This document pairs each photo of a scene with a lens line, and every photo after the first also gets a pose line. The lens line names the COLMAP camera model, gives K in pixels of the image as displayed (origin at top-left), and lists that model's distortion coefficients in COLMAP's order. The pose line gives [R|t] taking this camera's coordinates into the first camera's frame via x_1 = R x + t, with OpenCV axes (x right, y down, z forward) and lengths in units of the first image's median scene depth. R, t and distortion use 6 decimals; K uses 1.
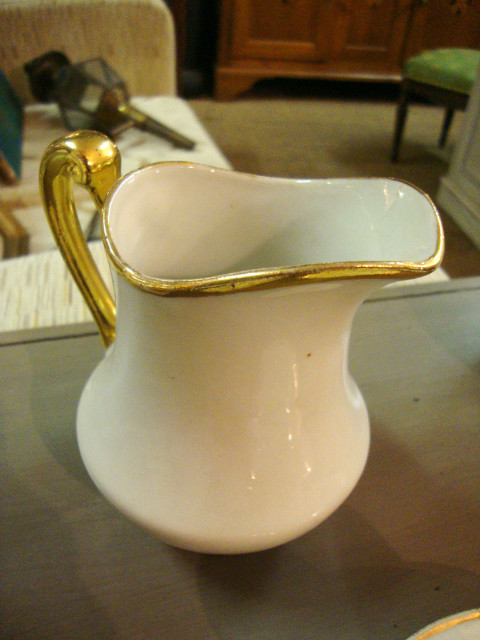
lens RADIAL K [[580.8, 0, 240.0], [0, 580.8, 320.0], [0, 0, 1]] dist [-0.242097, 0.316746]
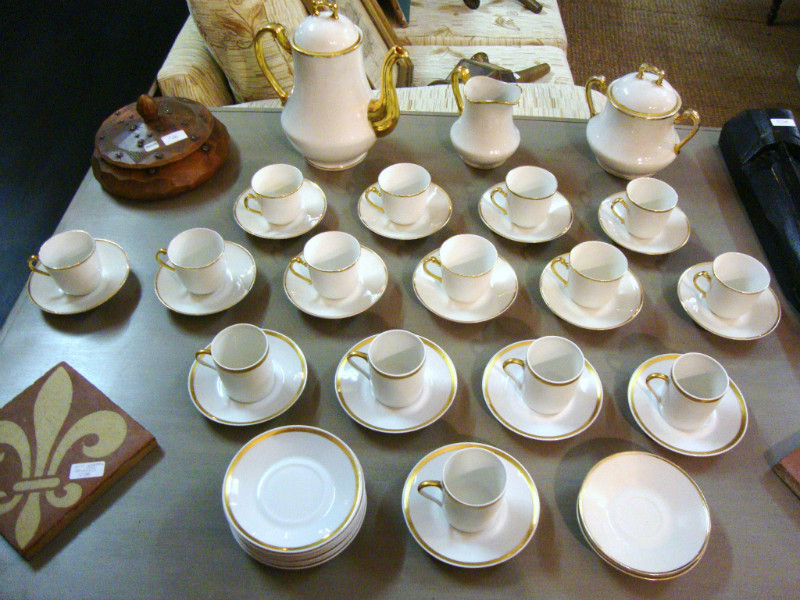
lens RADIAL K [[726.0, 0, 400.0], [0, 726.0, 300.0], [0, 0, 1]] dist [-0.242097, 0.316746]
pose [[0.946350, 0.200410, -0.253490, 0.083108], [-0.150891, 0.967738, 0.201781, 0.032575], [0.285751, -0.152706, 0.946059, -0.376372]]
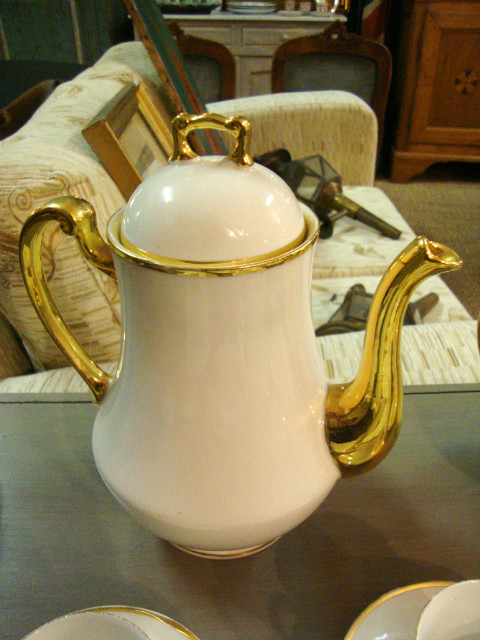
lens RADIAL K [[580.8, 0, 240.0], [0, 580.8, 320.0], [0, 0, 1]] dist [-0.242097, 0.316746]
pose [[0.967264, 0.069087, -0.244188, -0.055525], [-0.096031, 0.990321, -0.100207, 0.005212], [0.234901, 0.120376, 0.964537, -0.088913]]
